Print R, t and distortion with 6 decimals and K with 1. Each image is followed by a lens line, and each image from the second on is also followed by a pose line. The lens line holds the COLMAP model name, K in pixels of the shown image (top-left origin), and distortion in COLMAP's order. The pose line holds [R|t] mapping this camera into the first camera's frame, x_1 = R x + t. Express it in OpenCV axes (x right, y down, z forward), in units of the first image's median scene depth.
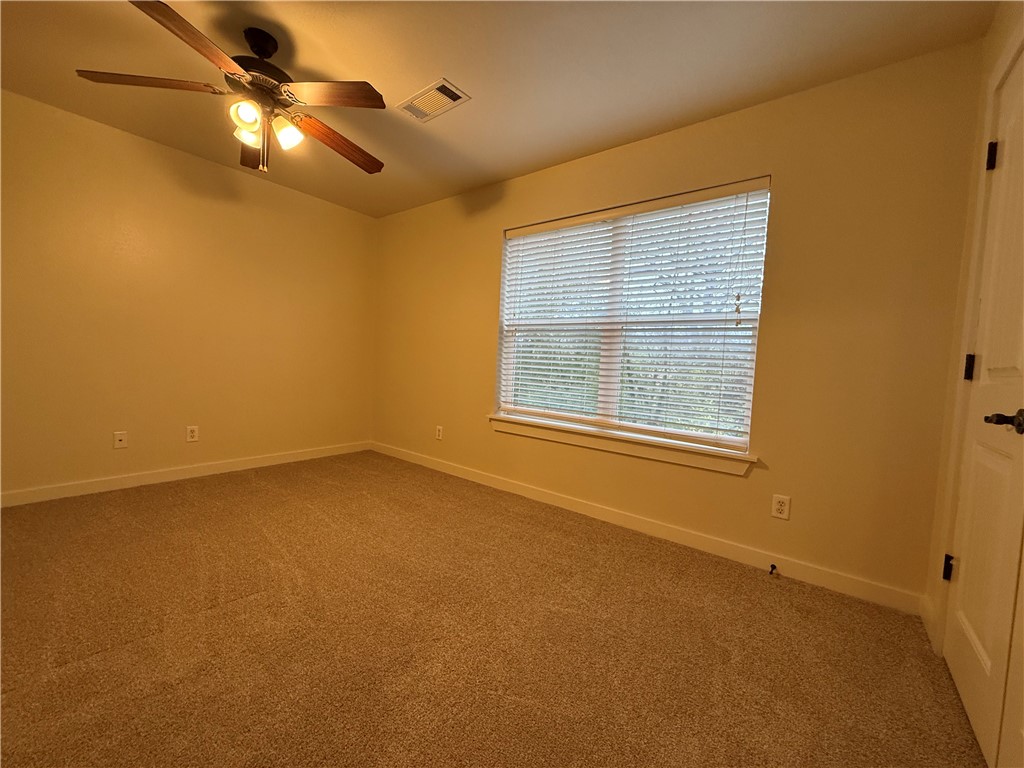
lens RADIAL K [[409.5, 0, 508.1], [0, 409.5, 383.1], [0, 0, 1]] dist [-0.000236, 0.000173]
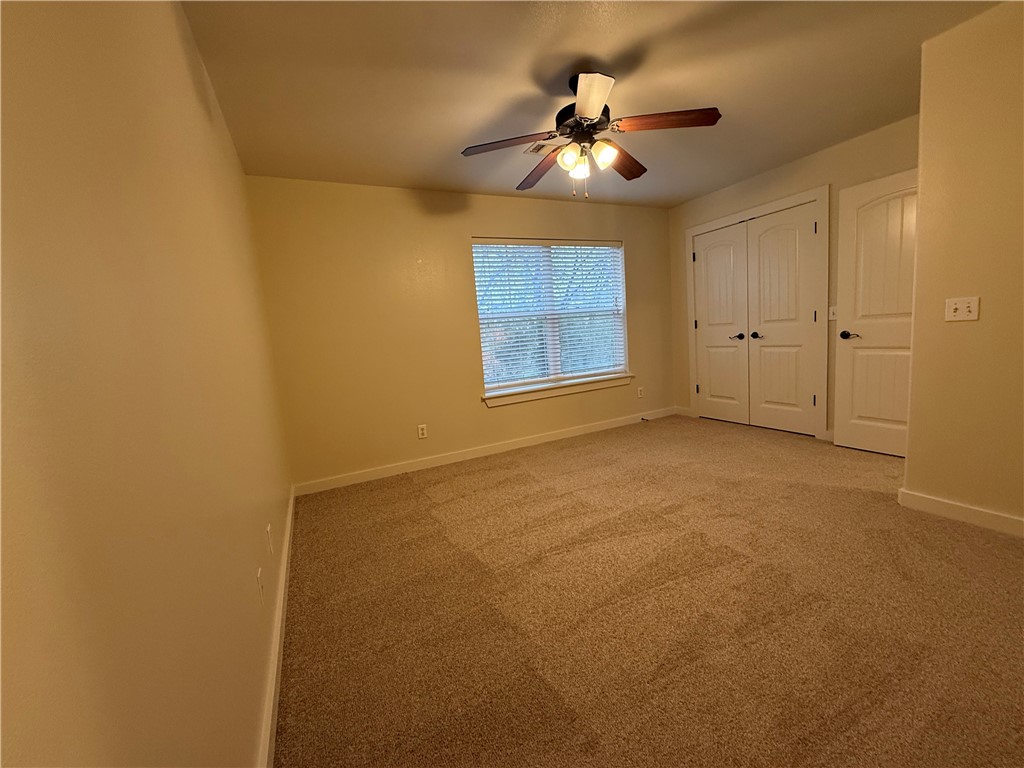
lens RADIAL K [[409.5, 0, 508.1], [0, 409.5, 383.1], [0, 0, 1]] dist [-0.000236, 0.000173]
pose [[0.432452, -0.201340, 0.878890, -1.220281], [0.147621, 0.977407, 0.151273, -0.148690], [-0.889490, 0.064324, 0.452404, 0.470292]]
